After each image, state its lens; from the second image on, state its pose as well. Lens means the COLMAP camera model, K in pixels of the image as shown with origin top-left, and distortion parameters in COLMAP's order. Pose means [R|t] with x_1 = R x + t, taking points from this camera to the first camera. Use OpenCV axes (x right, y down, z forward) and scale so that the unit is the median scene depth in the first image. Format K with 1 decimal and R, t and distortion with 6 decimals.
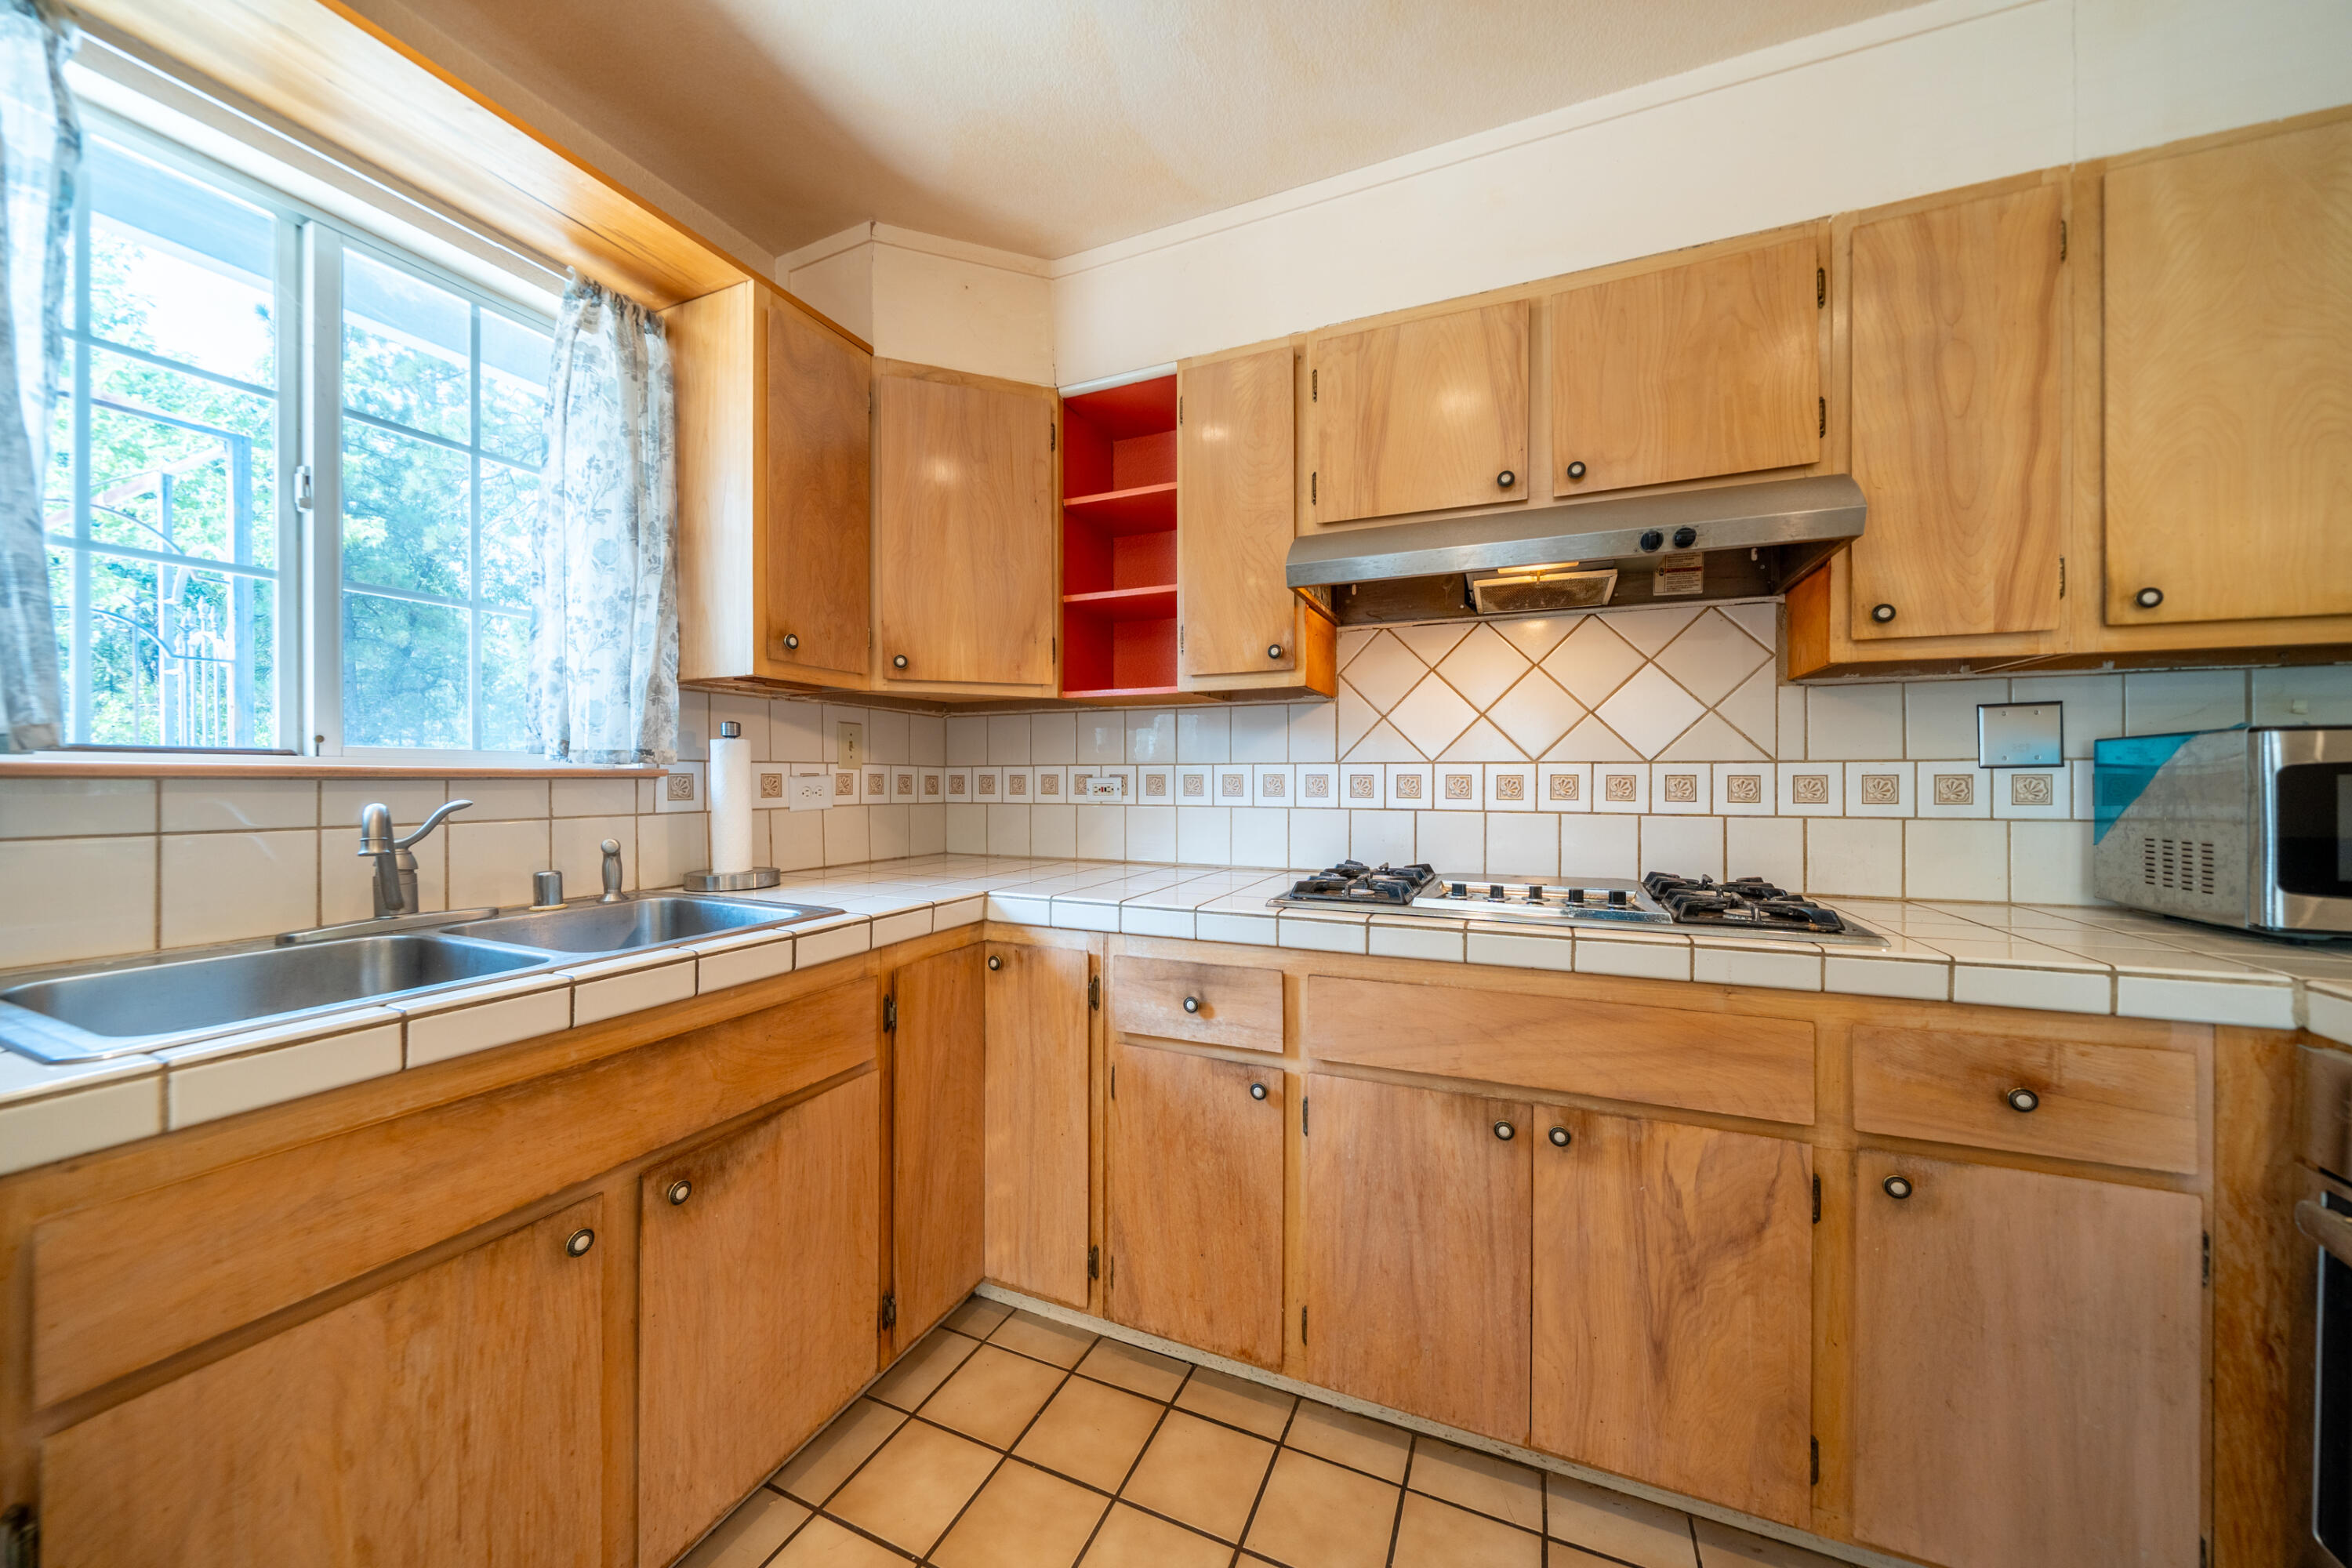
lens RADIAL K [[808.4, 0, 1179.9], [0, 808.4, 780.5], [0, 0, 1]] dist [-0.005277, -0.000397]
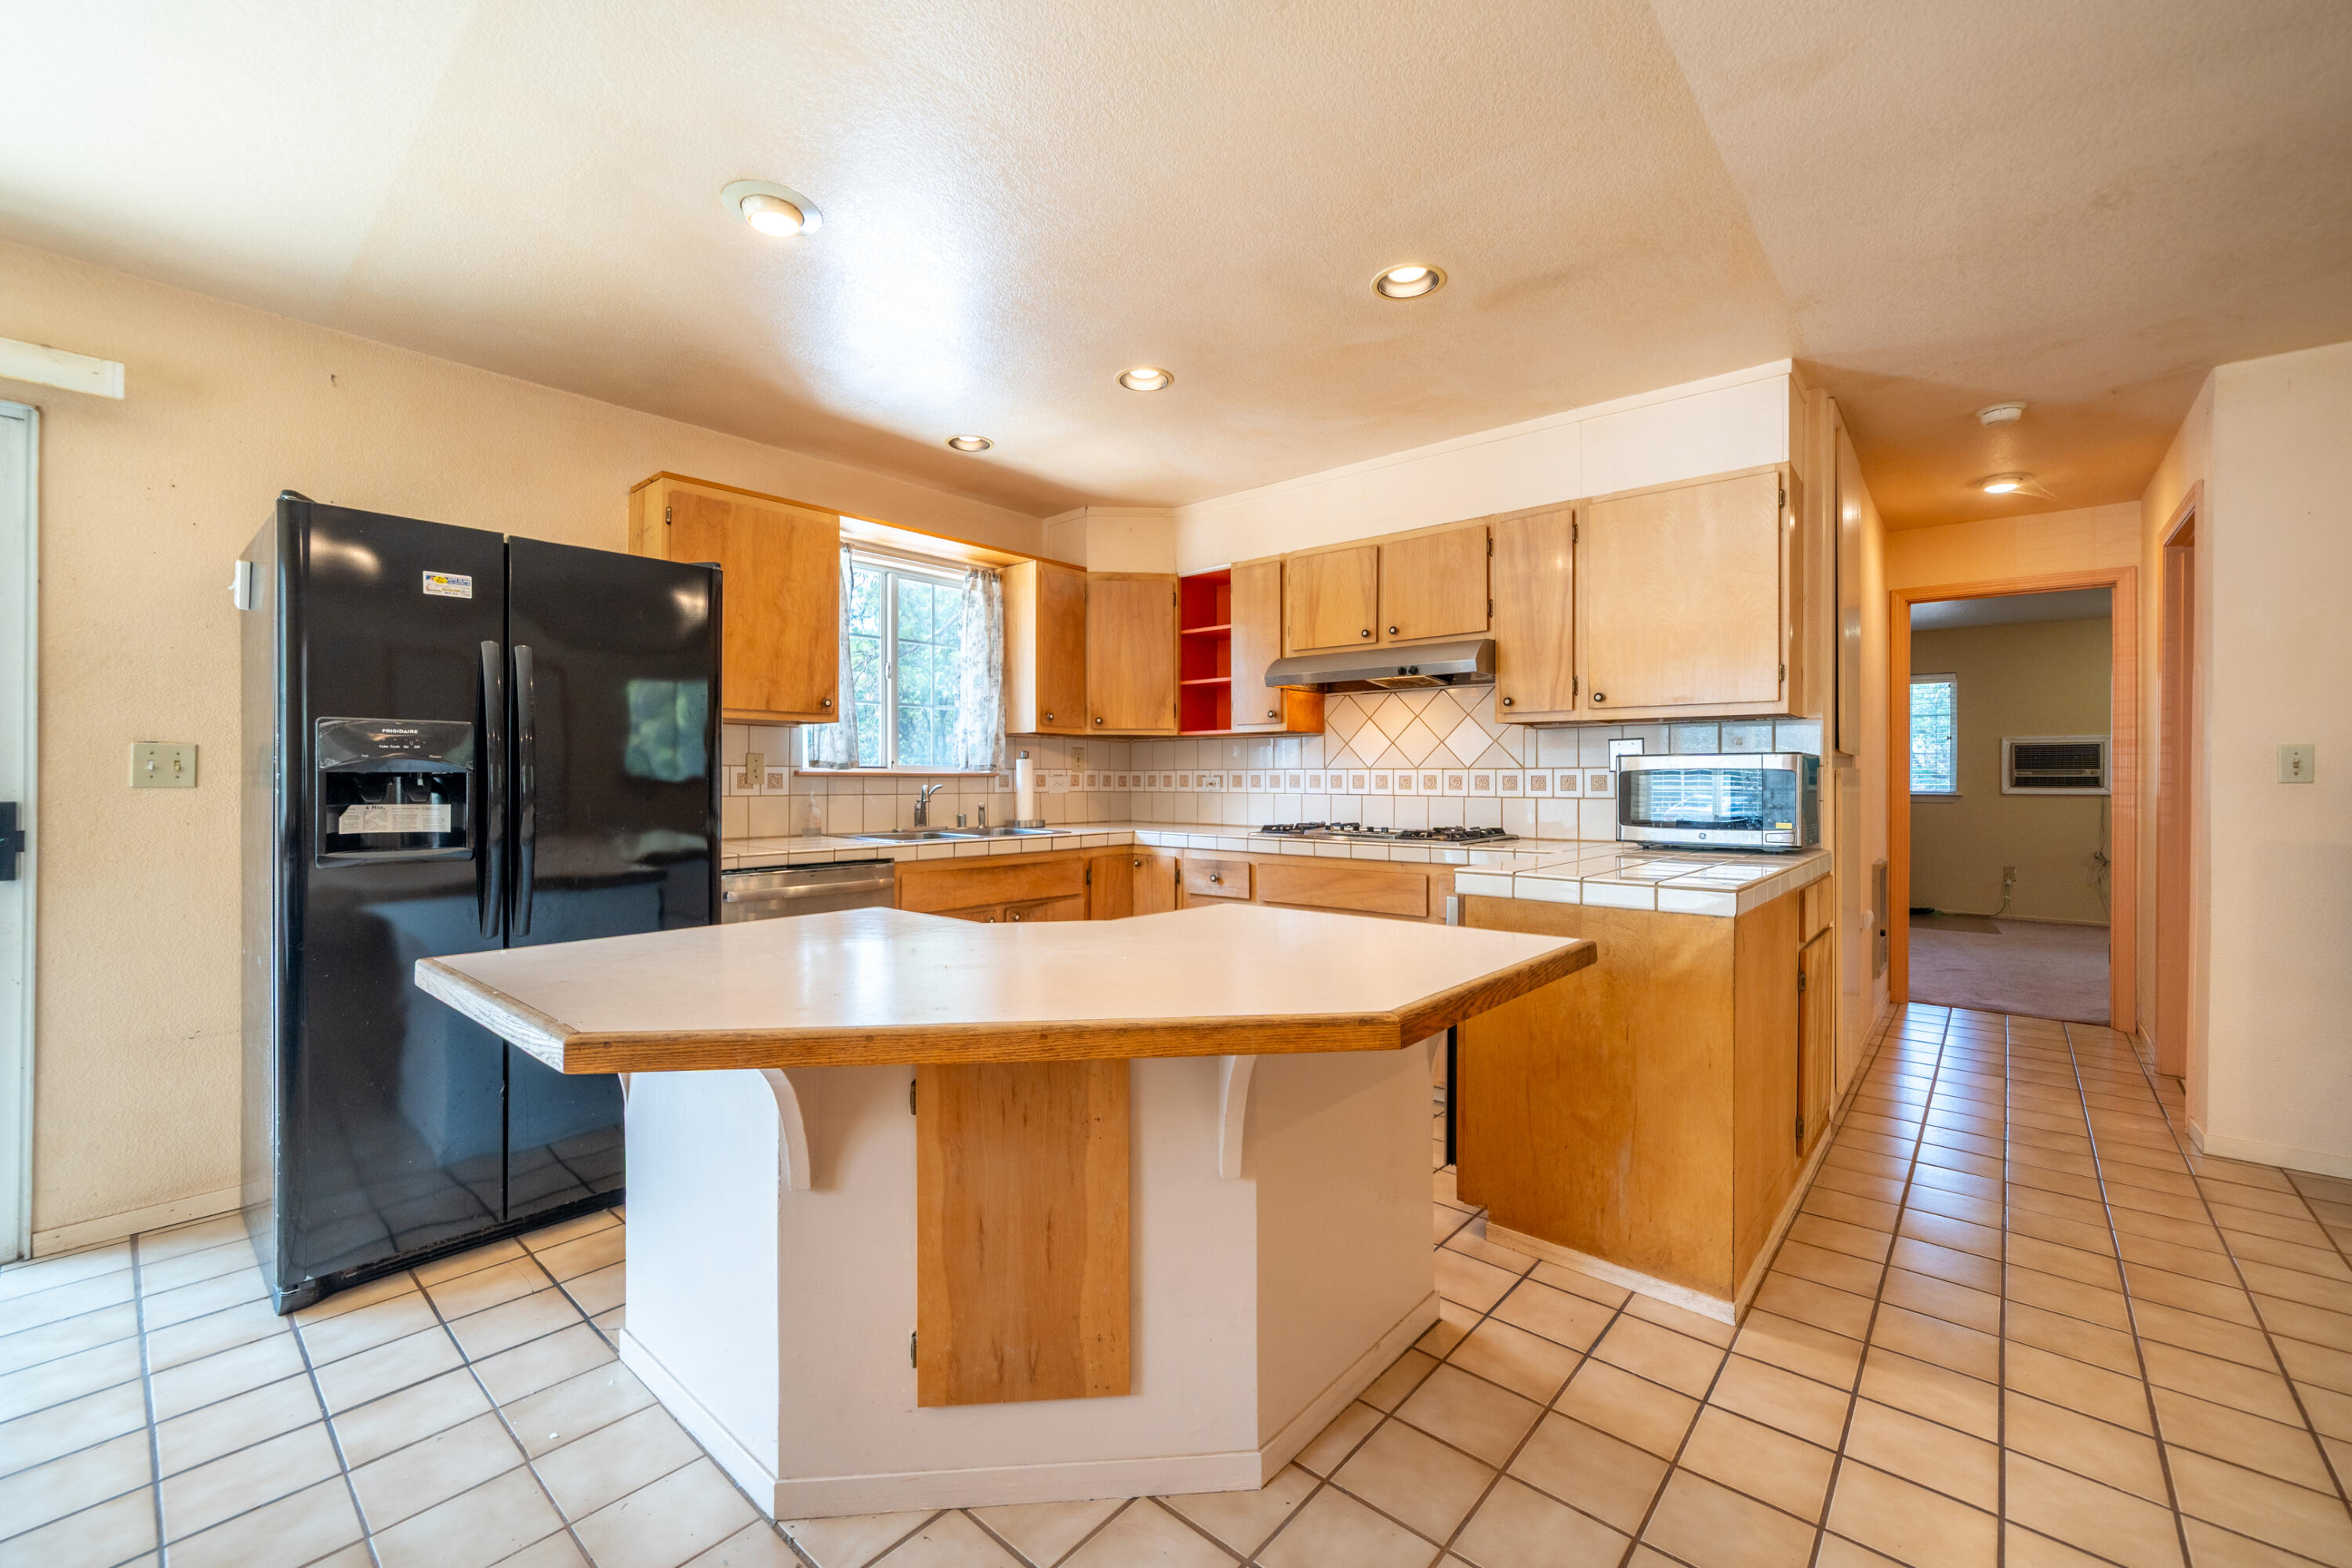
lens RADIAL K [[942.0, 0, 1188.2], [0, 942.0, 775.6], [0, 0, 1]] dist [-0.001708, -0.000252]
pose [[0.956878, -0.000142, -0.290489, 0.655612], [-0.001868, 0.999976, -0.006642, 0.009825], [0.290483, 0.006898, 0.956855, -1.416410]]
